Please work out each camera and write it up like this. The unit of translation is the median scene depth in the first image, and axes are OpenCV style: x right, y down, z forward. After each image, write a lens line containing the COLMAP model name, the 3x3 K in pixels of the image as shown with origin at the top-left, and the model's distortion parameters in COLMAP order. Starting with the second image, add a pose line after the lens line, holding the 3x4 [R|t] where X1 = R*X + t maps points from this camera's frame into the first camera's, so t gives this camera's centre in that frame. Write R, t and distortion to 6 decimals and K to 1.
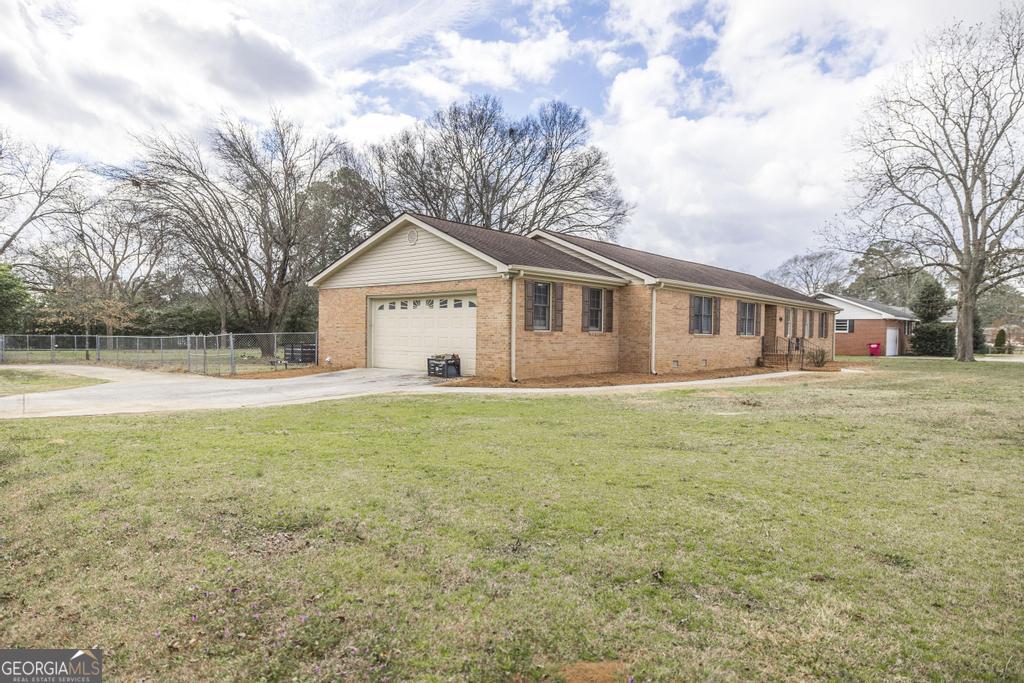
lens RADIAL K [[618.2, 0, 516.8], [0, 618.2, 347.3], [0, 0, 1]] dist [-0.003483, -0.000082]
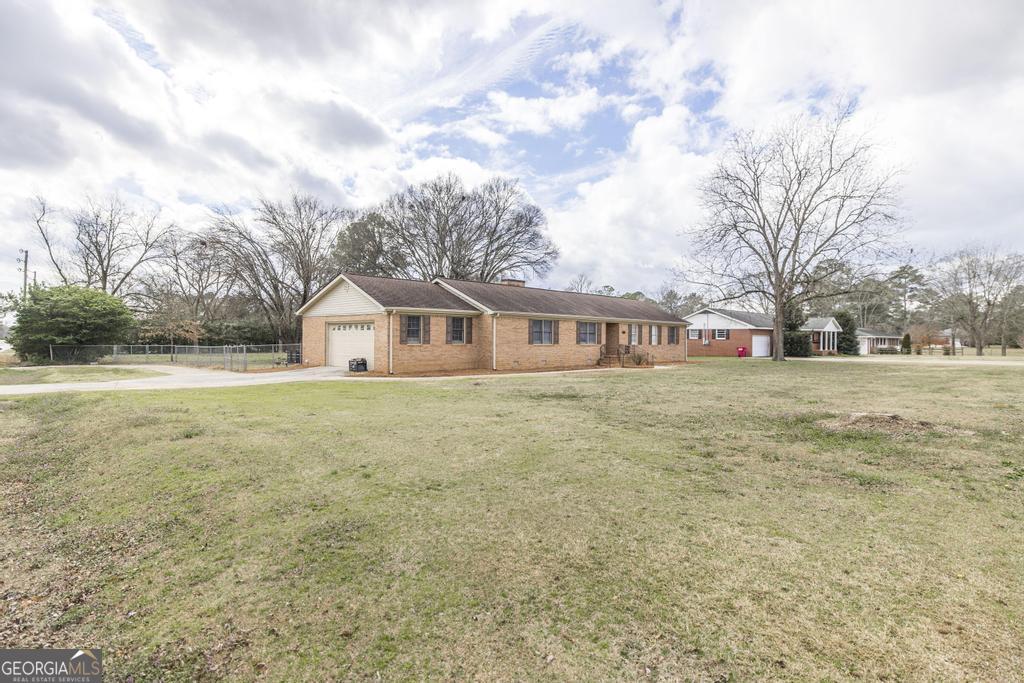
lens RADIAL K [[522.4, 0, 528.5], [0, 522.4, 302.5], [0, 0, 1]] dist [0.008508, -0.000461]
pose [[0.998748, -0.007982, -0.049377, 0.368036], [0.003613, 0.996118, -0.087948, -0.010874], [0.049888, 0.087660, 0.994900, -0.358369]]
